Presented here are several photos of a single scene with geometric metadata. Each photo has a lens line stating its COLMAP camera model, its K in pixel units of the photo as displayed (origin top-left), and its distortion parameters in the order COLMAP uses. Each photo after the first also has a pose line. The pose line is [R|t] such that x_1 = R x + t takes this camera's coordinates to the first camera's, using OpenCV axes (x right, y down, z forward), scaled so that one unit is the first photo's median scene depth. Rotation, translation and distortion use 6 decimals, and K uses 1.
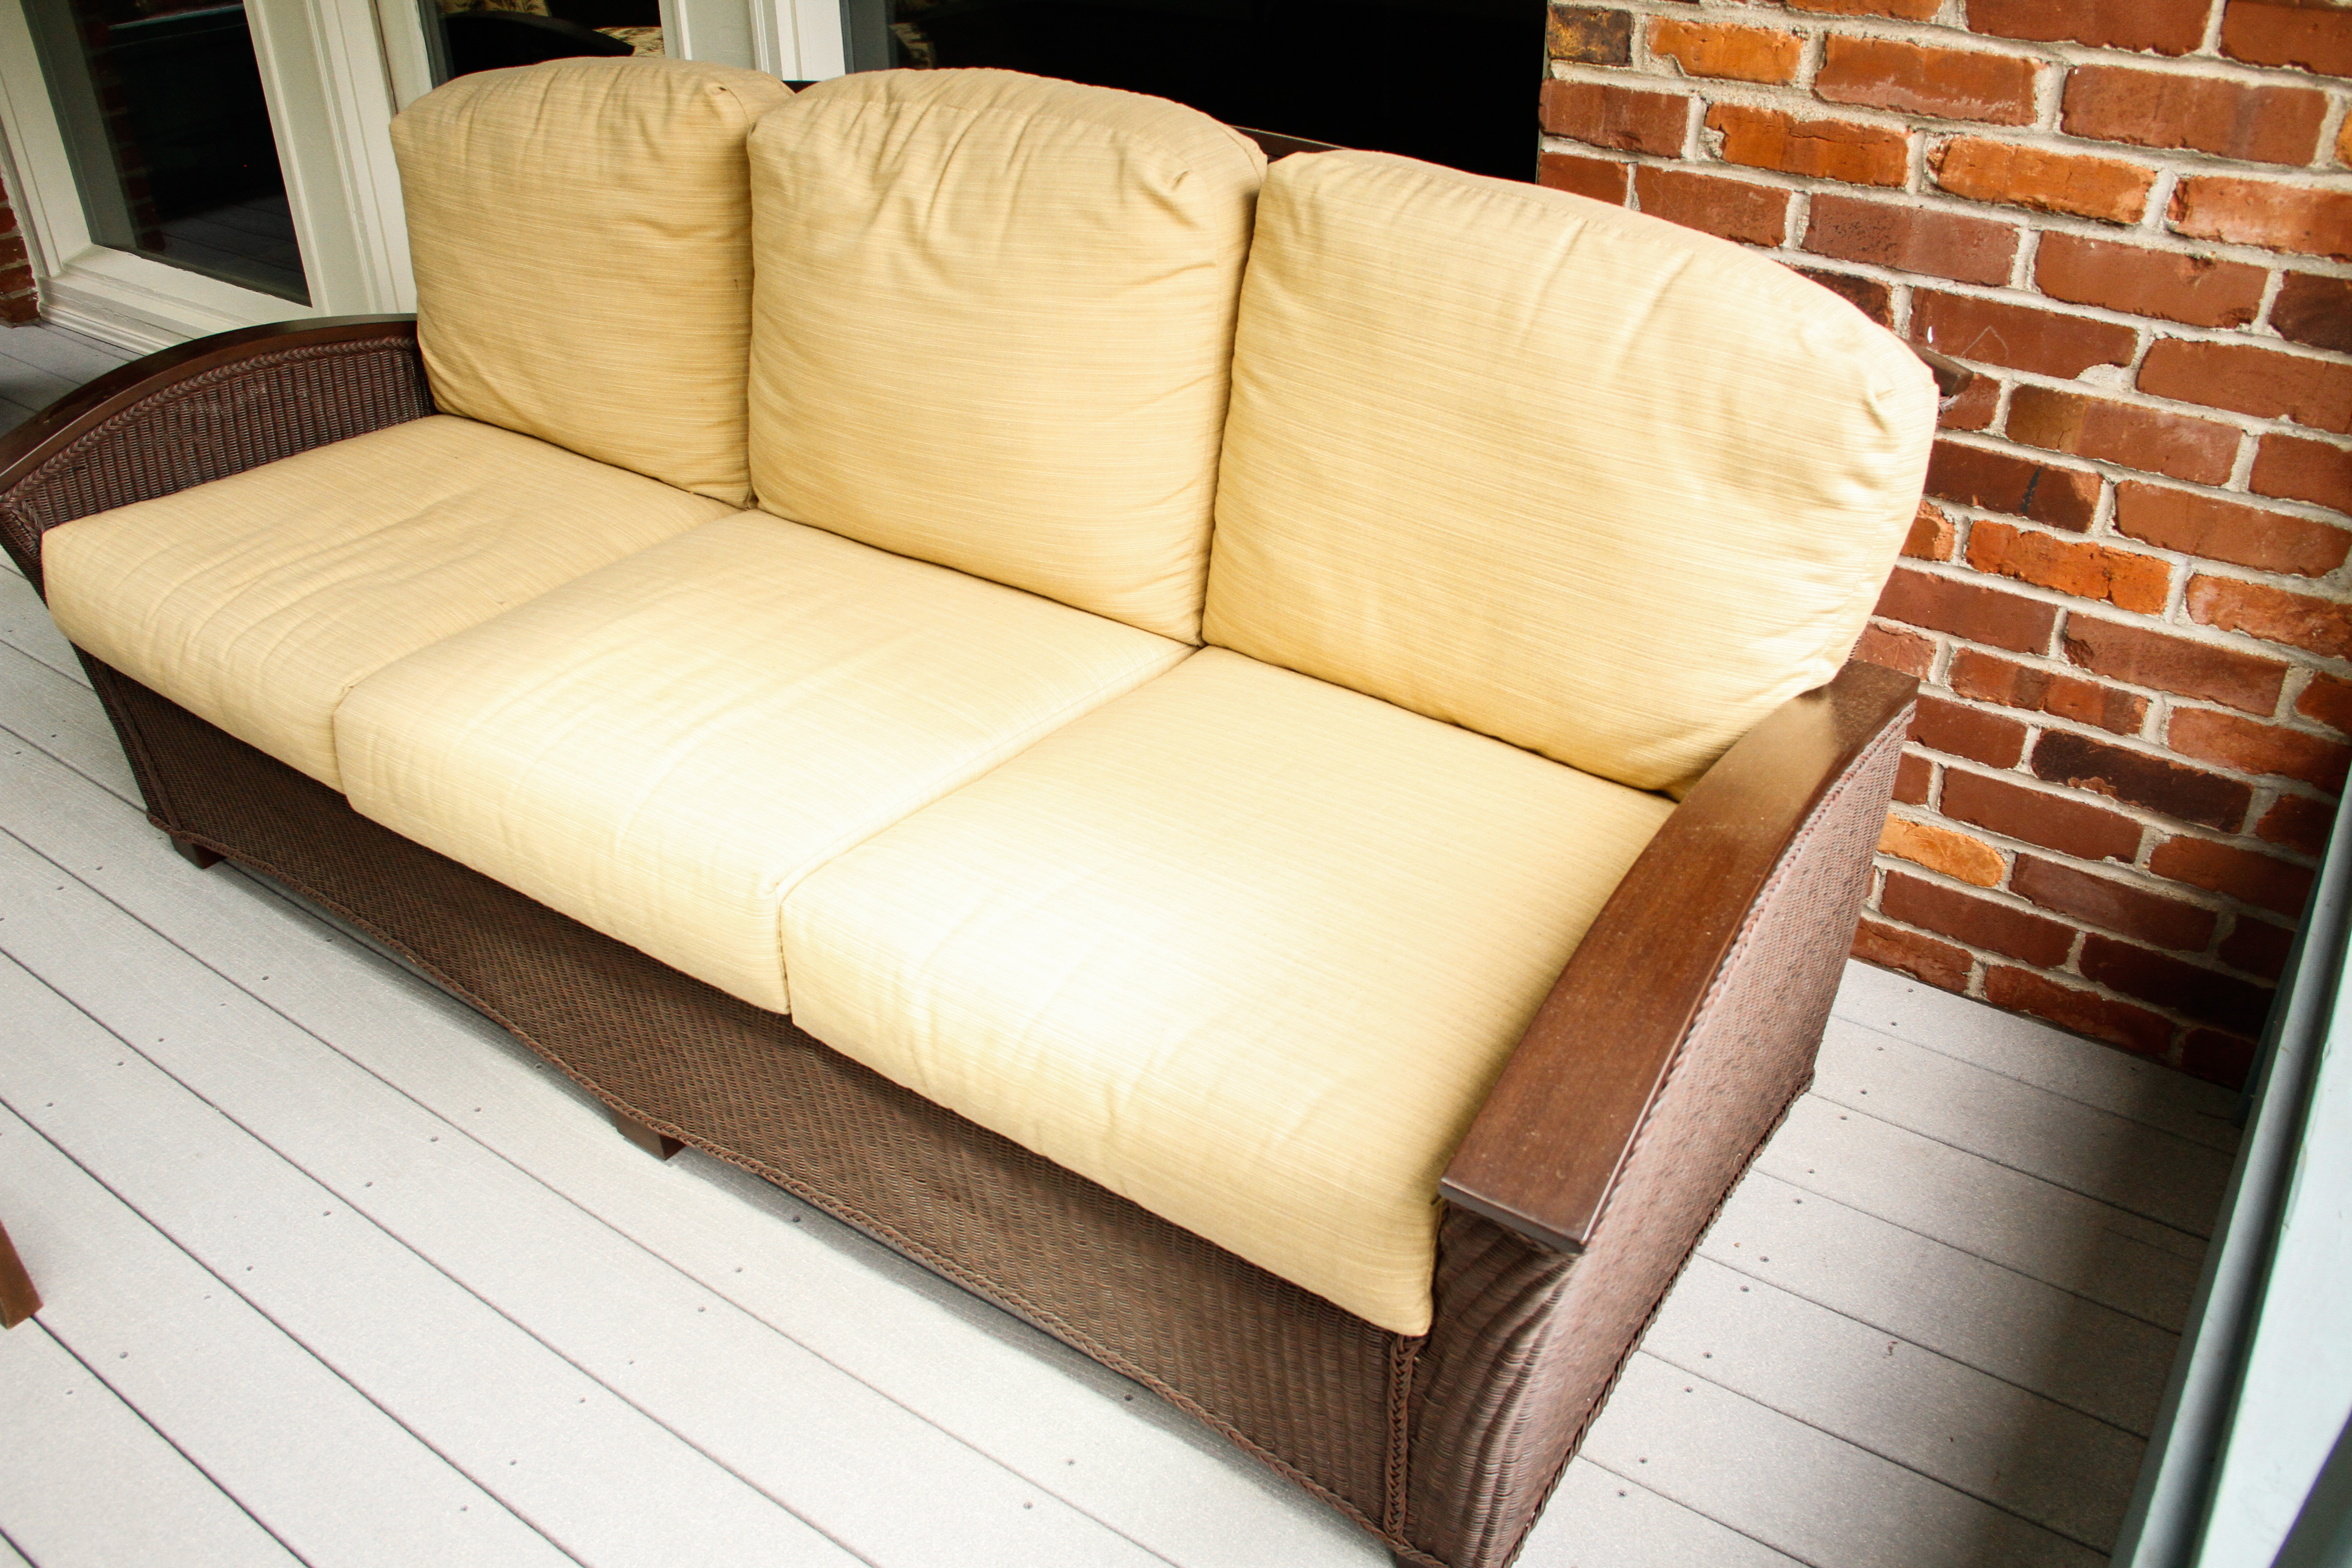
lens RADIAL K [[1858.5, 0, 1158.3], [0, 1858.5, 769.2], [0, 0, 1]] dist [-0.115953, 0.032633]
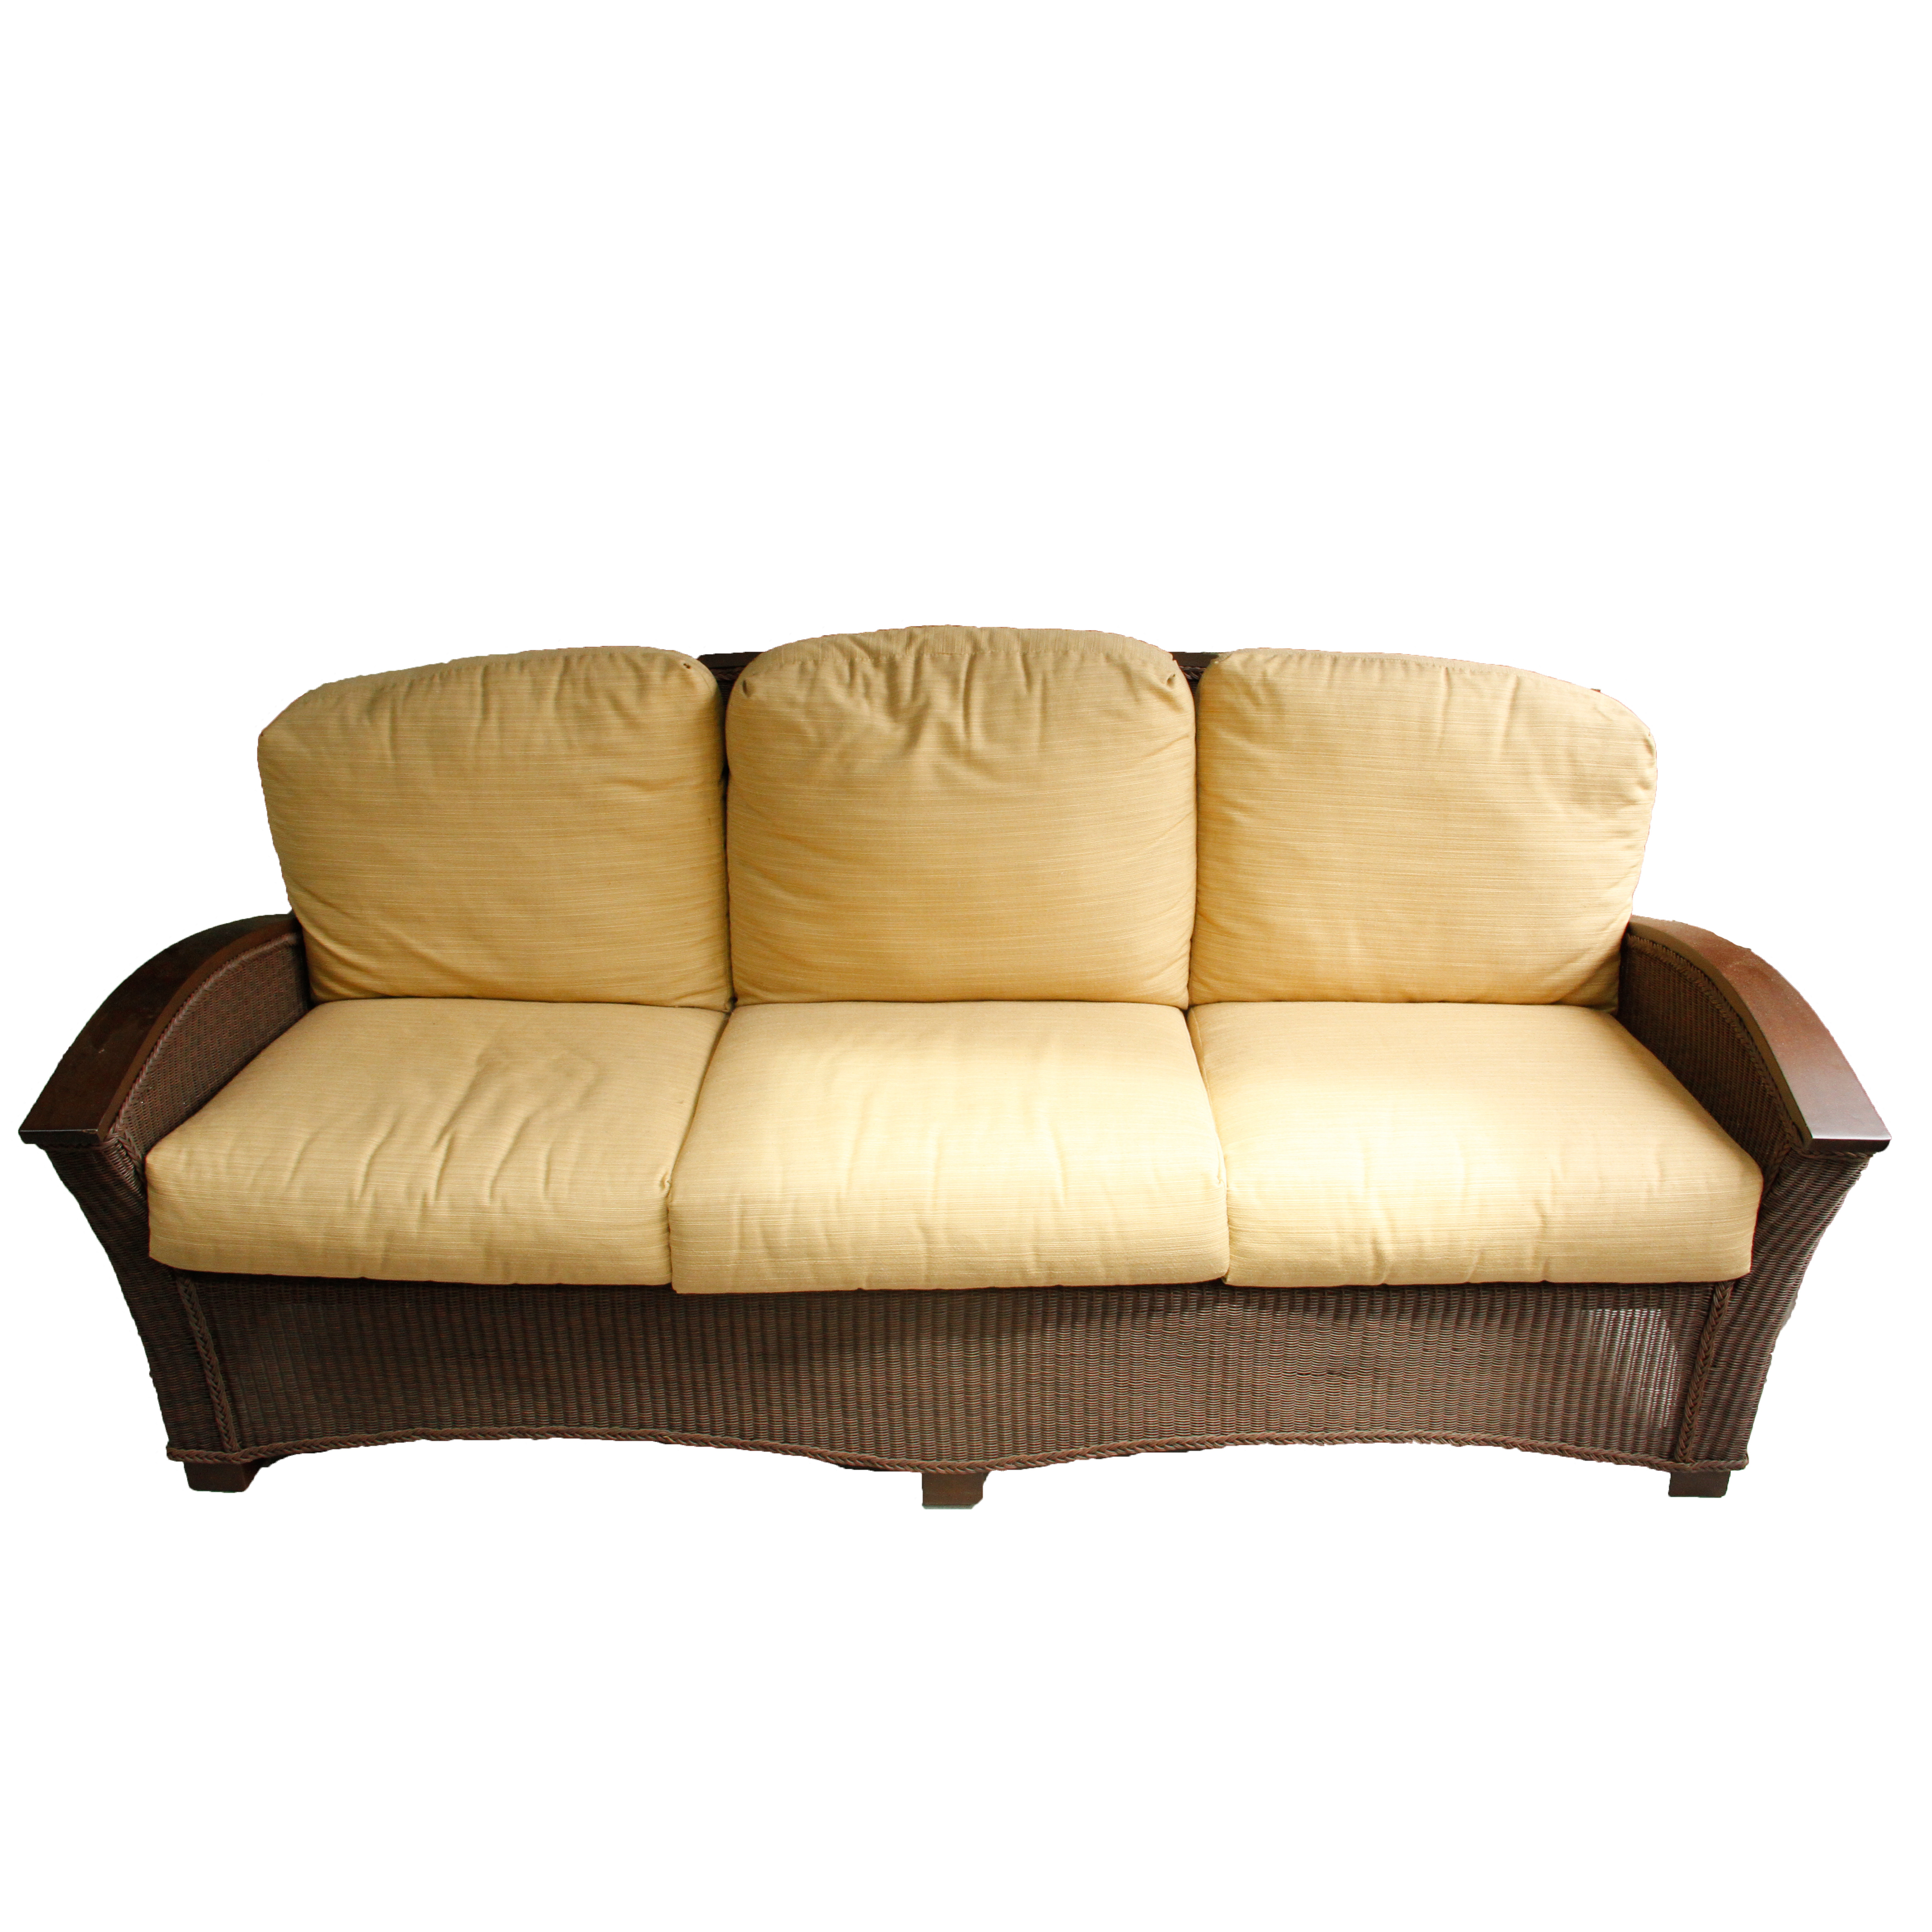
lens RADIAL K [[1939.5, 0, 985.7], [0, 1939.5, 961.8], [0, 0, 1]] dist [-0.074995, 0.000000]
pose [[0.816747, -0.187754, 0.545595, -0.869902], [0.291450, 0.950326, -0.109262, 0.013822], [-0.497978, 0.248253, 0.830896, -0.127757]]
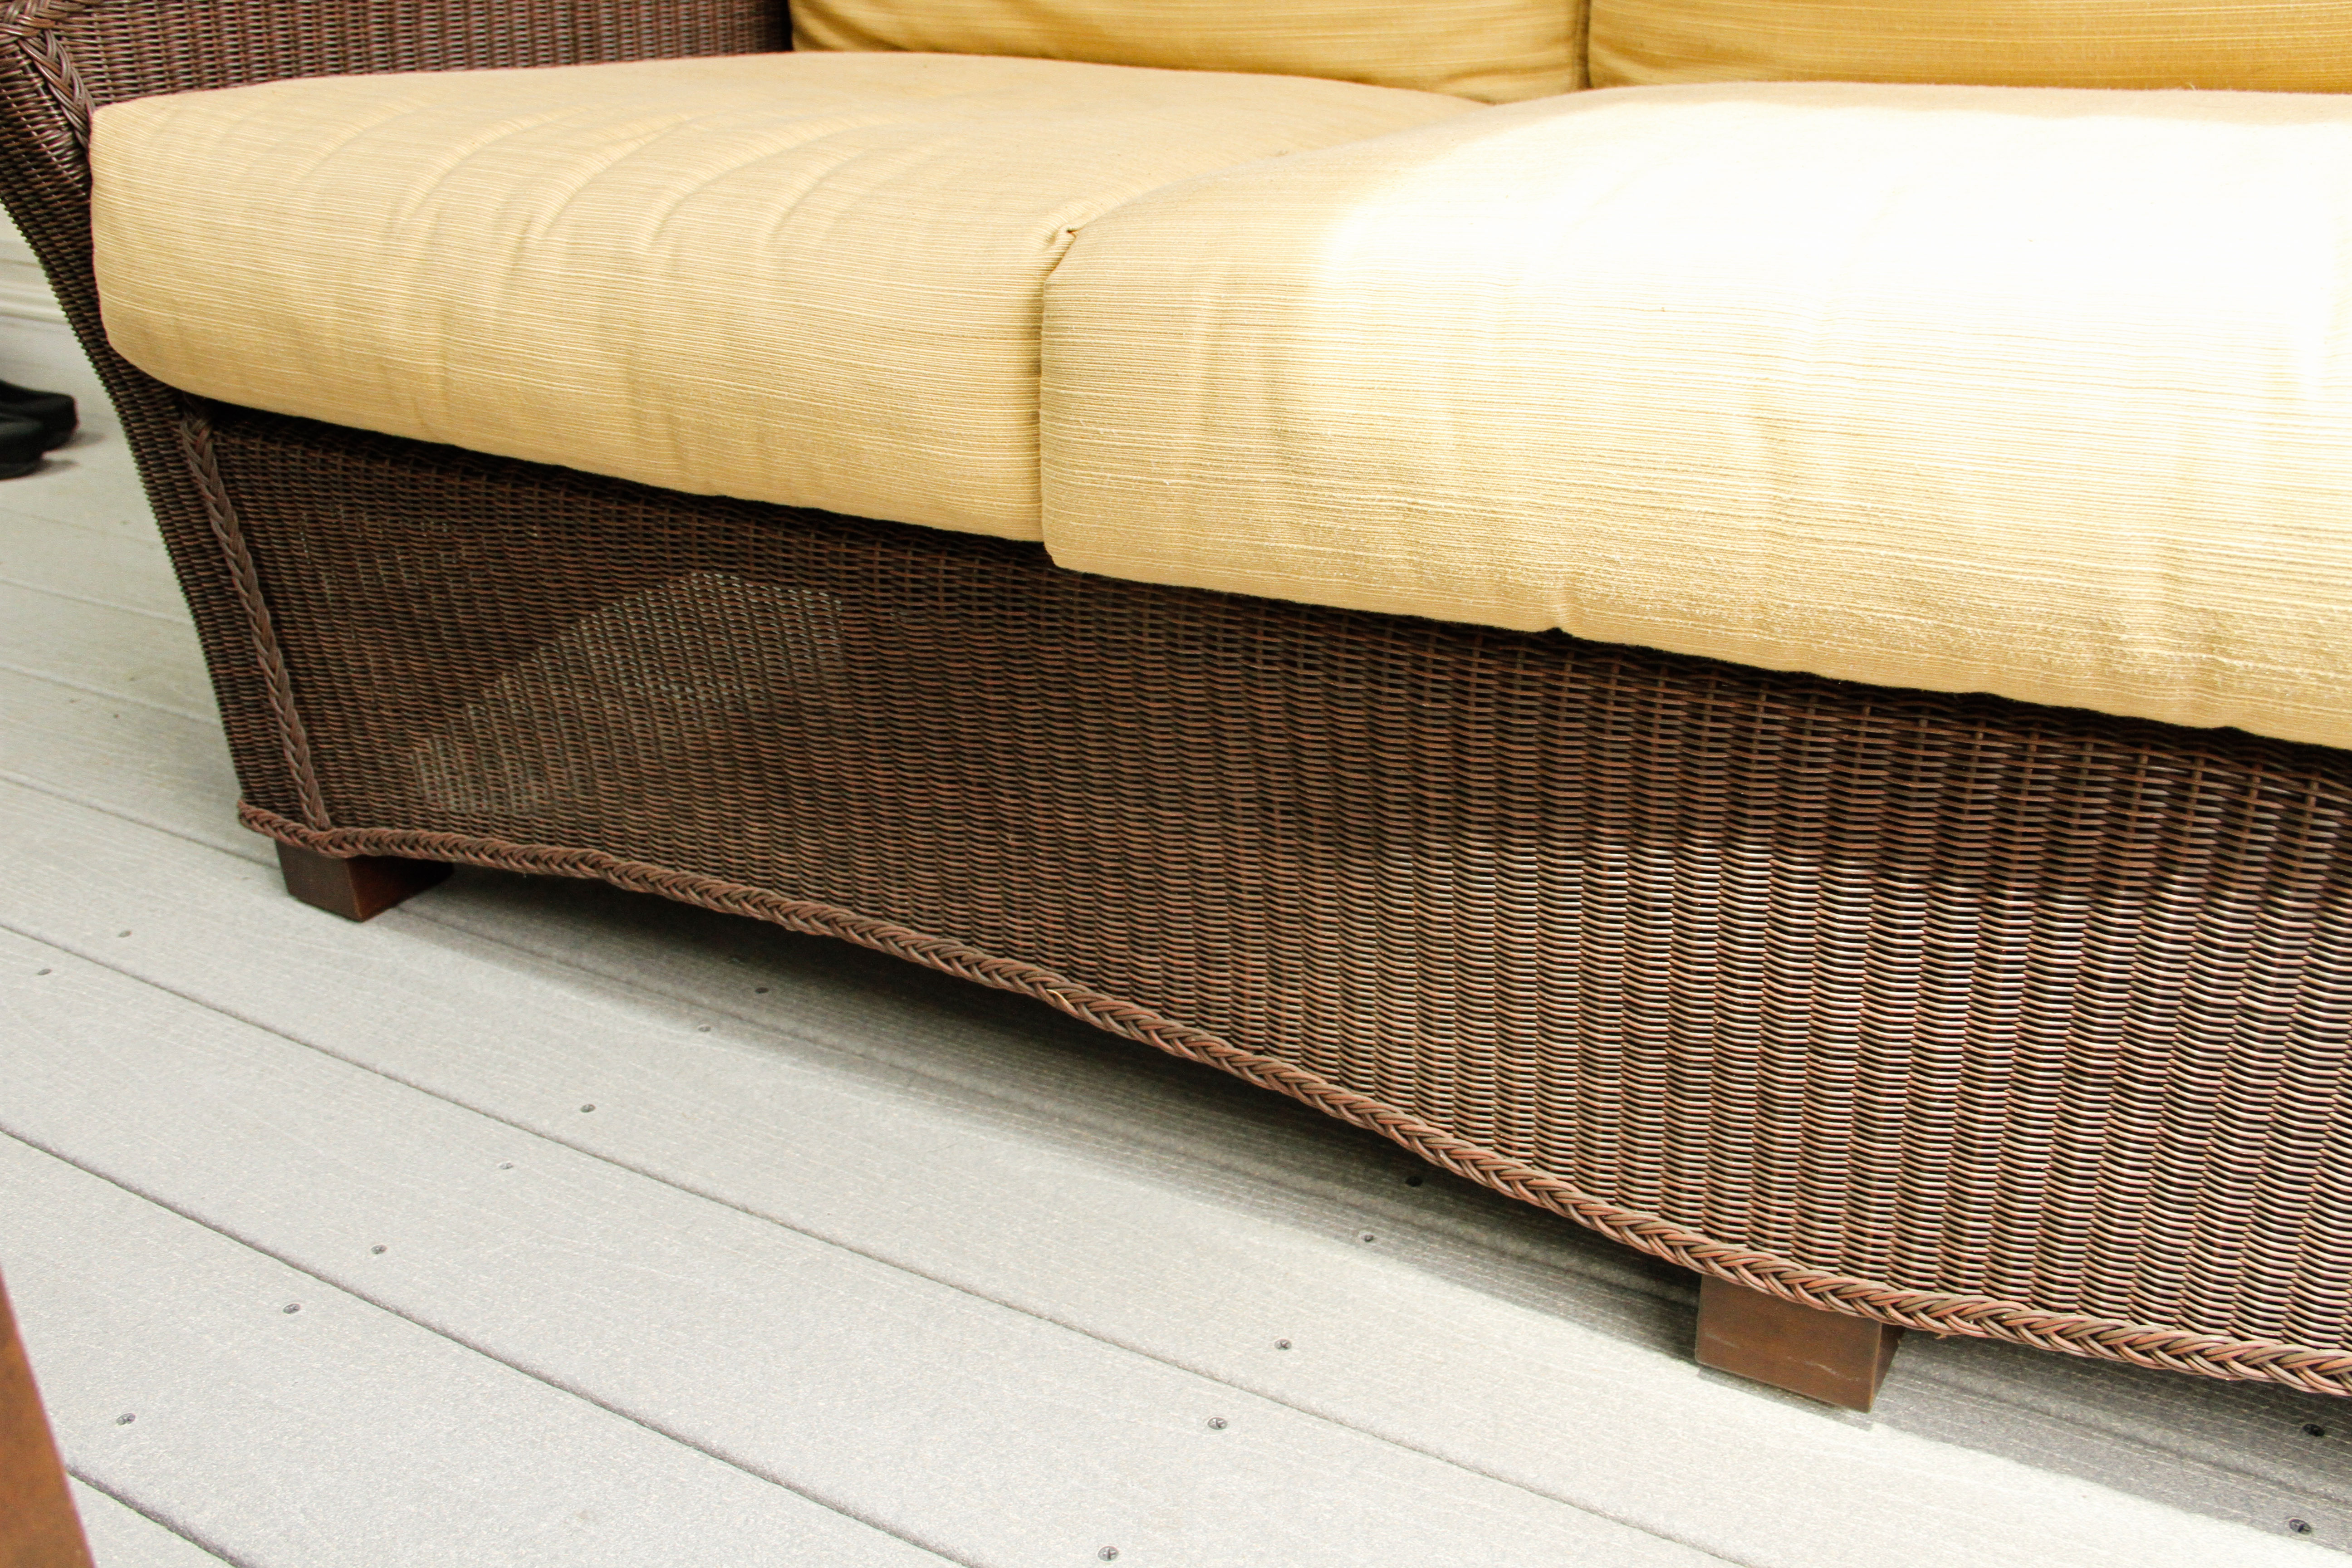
lens RADIAL K [[2147.2, 0, 1172.3], [0, 2147.2, 800.9], [0, 0, 1]] dist [-0.096806, 0.000000]
pose [[0.996276, -0.040047, 0.076355, -0.440106], [0.050340, 0.989148, -0.138032, 0.133571], [-0.069998, 0.141362, 0.987480, 0.535479]]
